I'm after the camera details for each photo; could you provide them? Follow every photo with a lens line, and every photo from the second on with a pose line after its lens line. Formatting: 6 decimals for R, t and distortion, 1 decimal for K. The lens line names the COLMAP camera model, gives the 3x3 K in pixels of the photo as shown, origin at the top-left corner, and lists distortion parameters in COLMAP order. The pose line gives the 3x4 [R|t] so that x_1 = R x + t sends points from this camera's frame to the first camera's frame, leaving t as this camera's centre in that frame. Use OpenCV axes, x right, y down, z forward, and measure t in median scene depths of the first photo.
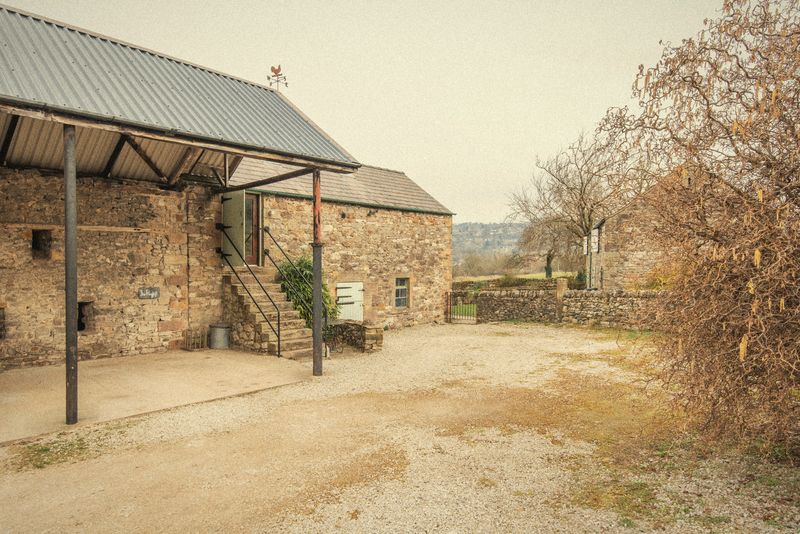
lens RADIAL K [[539.5, 0, 400.0], [0, 539.5, 267.0], [0, 0, 1]] dist [0.055466, 0.000188]
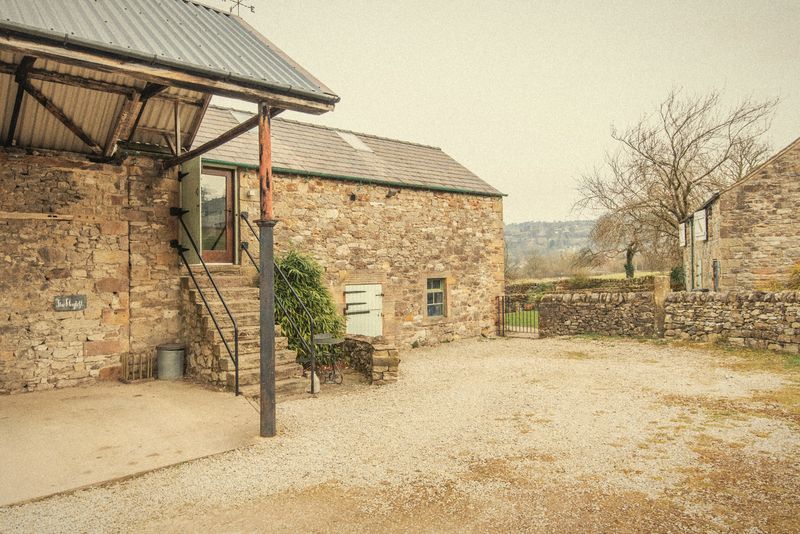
lens RADIAL K [[554.6, 0, 373.8], [0, 554.6, 247.4], [0, 0, 1]] dist [0.057715, -0.005529]
pose [[0.988511, -0.025351, -0.149010, 0.038269], [0.018968, 0.998847, -0.044105, 0.010325], [0.149956, 0.040772, 0.987852, 0.225050]]
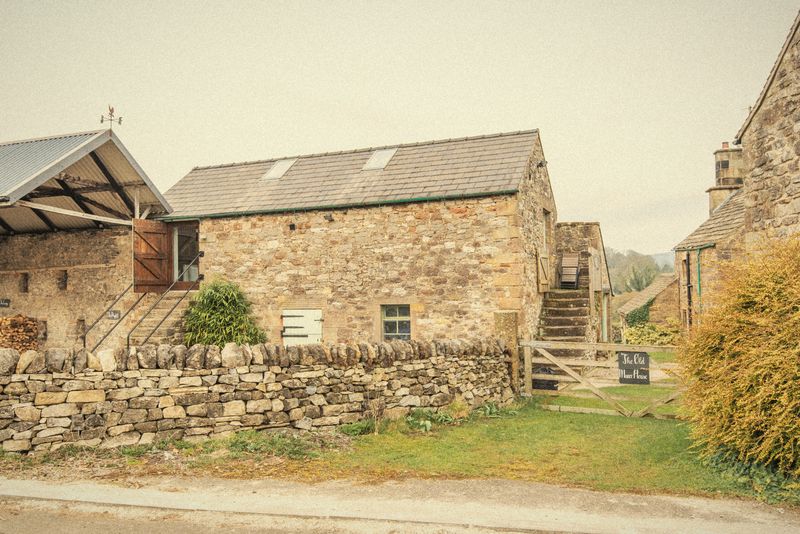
lens RADIAL K [[650.2, 0, 400.0], [0, 650.2, 267.0], [0, 0, 1]] dist [0.026482, 0.000213]
pose [[0.322729, -0.041559, -0.945578, 0.840077], [0.018324, 0.999123, -0.037658, 0.004522], [0.946314, -0.005173, 0.323208, 0.810241]]
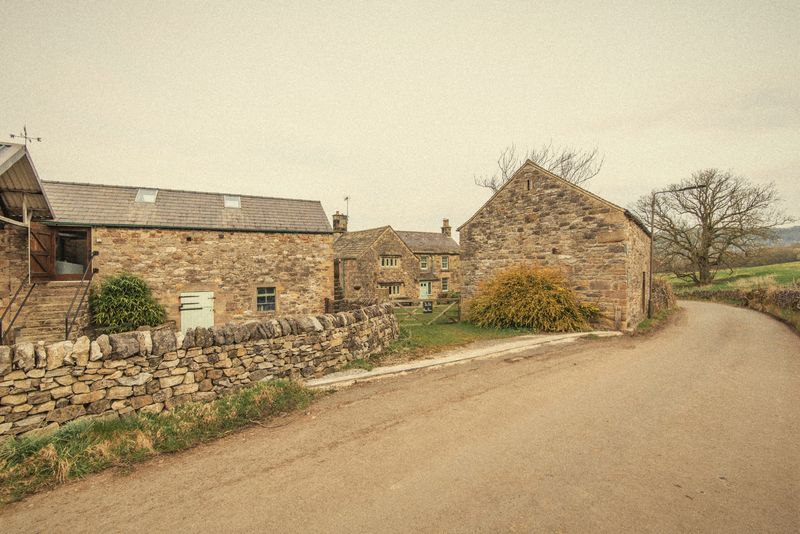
lens RADIAL K [[355.3, 0, 400.0], [0, 355.3, 267.0], [0, 0, 1]] dist [0.042518, -0.020750]
pose [[0.923639, -0.020427, -0.382720, 0.645213], [0.016856, 0.999777, -0.012684, -0.010987], [0.382894, 0.005265, 0.923777, 0.402577]]
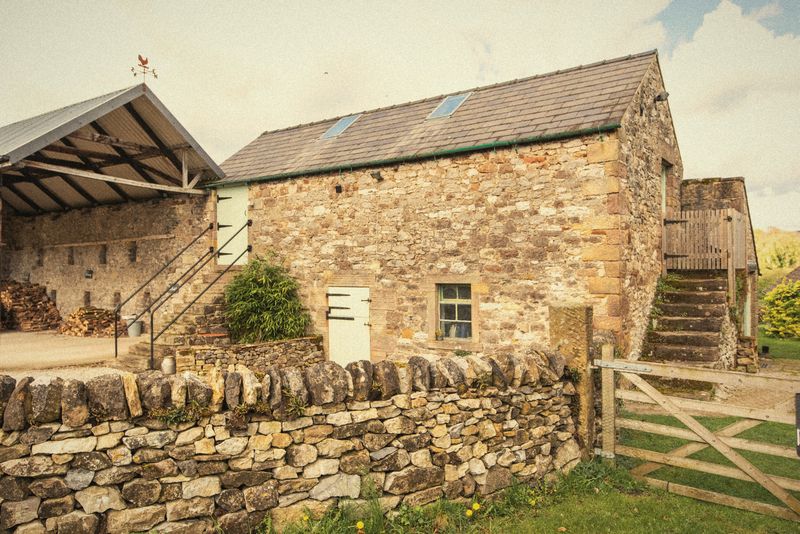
lens RADIAL K [[579.1, 0, 400.0], [0, 579.1, 267.0], [0, 0, 1]] dist [0.036326, -0.002116]
pose [[0.106000, -0.001345, -0.994365, 0.610730], [0.008512, 0.999964, -0.000445, 0.004125], [0.994330, -0.008416, 0.106008, 0.966512]]
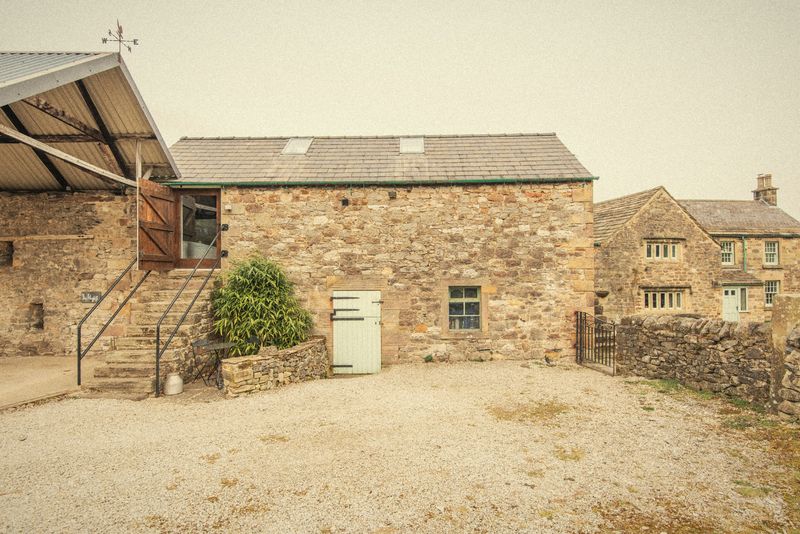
lens RADIAL K [[421.0, 0, 400.0], [0, 421.0, 267.0], [0, 0, 1]] dist [0.051923, -0.030295]
pose [[0.646000, -0.020307, -0.763067, 0.380011], [0.005706, 0.999747, -0.021774, 0.008328], [0.763316, 0.009712, 0.645952, 0.656736]]
